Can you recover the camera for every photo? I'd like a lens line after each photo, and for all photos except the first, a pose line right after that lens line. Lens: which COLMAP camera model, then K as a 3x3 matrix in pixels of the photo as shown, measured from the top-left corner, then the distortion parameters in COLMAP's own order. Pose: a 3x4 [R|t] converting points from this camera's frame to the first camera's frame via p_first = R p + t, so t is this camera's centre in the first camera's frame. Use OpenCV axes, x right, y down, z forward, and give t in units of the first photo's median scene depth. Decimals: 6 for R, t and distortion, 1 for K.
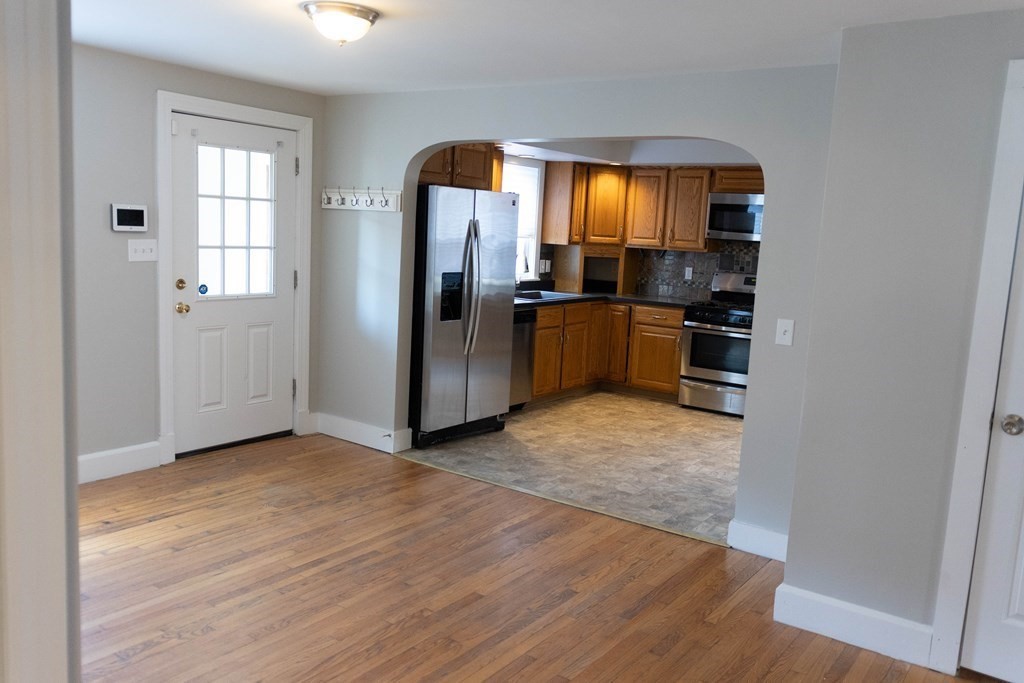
lens RADIAL K [[833.7, 0, 512.0], [0, 833.7, 341.5], [0, 0, 1]] dist [0.010789, 0.004832]
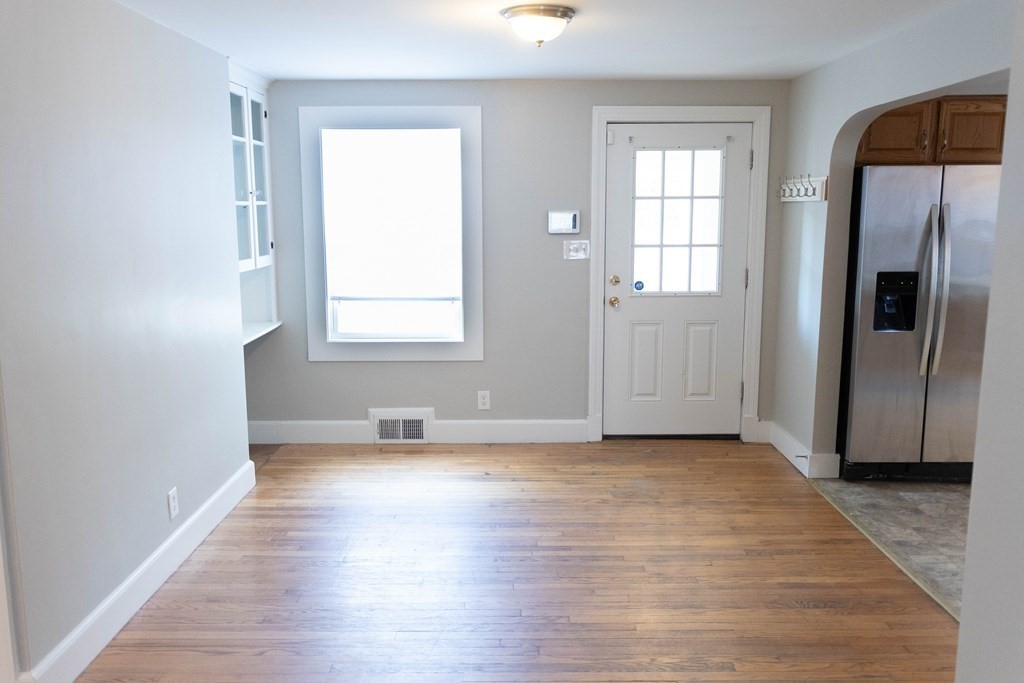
lens RADIAL K [[845.7, 0, 512.0], [0, 845.7, 341.5], [0, 0, 1]] dist [0.010251, 0.006708]
pose [[0.580597, 0.073532, -0.810864, 0.399464], [-0.077398, 0.996388, 0.034937, -0.016099], [0.810504, 0.042475, 0.584191, 0.231939]]
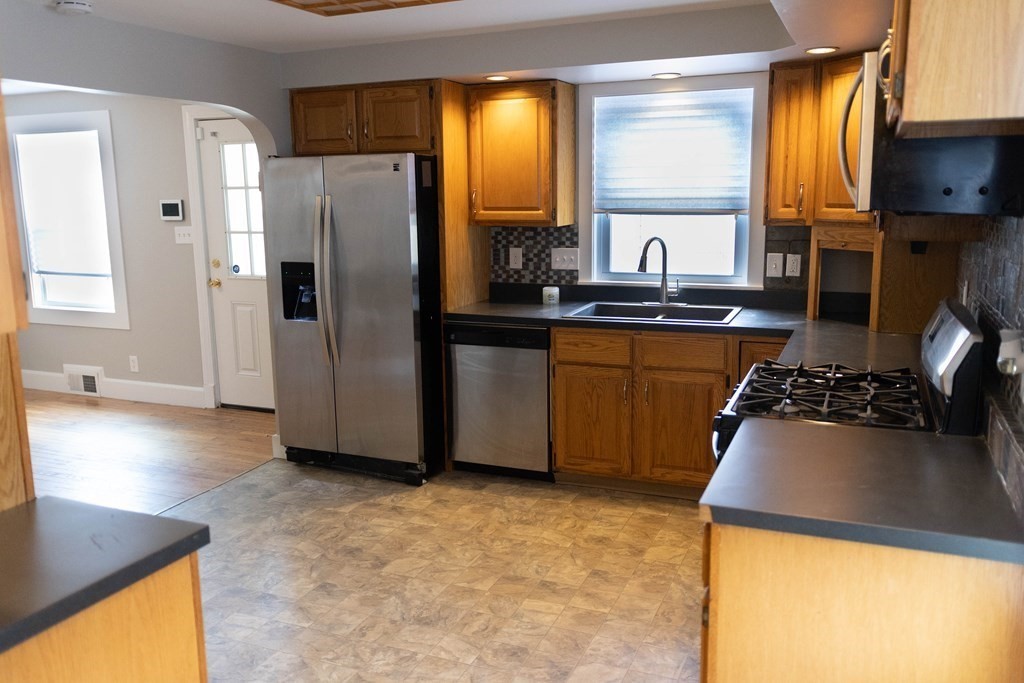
lens RADIAL K [[833.7, 0, 512.0], [0, 833.7, 341.5], [0, 0, 1]] dist [0.010789, 0.004832]
pose [[0.216541, 0.121968, -0.968625, 0.812532], [-0.108272, 0.989045, 0.100334, -0.115760], [0.970251, 0.083149, 0.227374, 1.072057]]
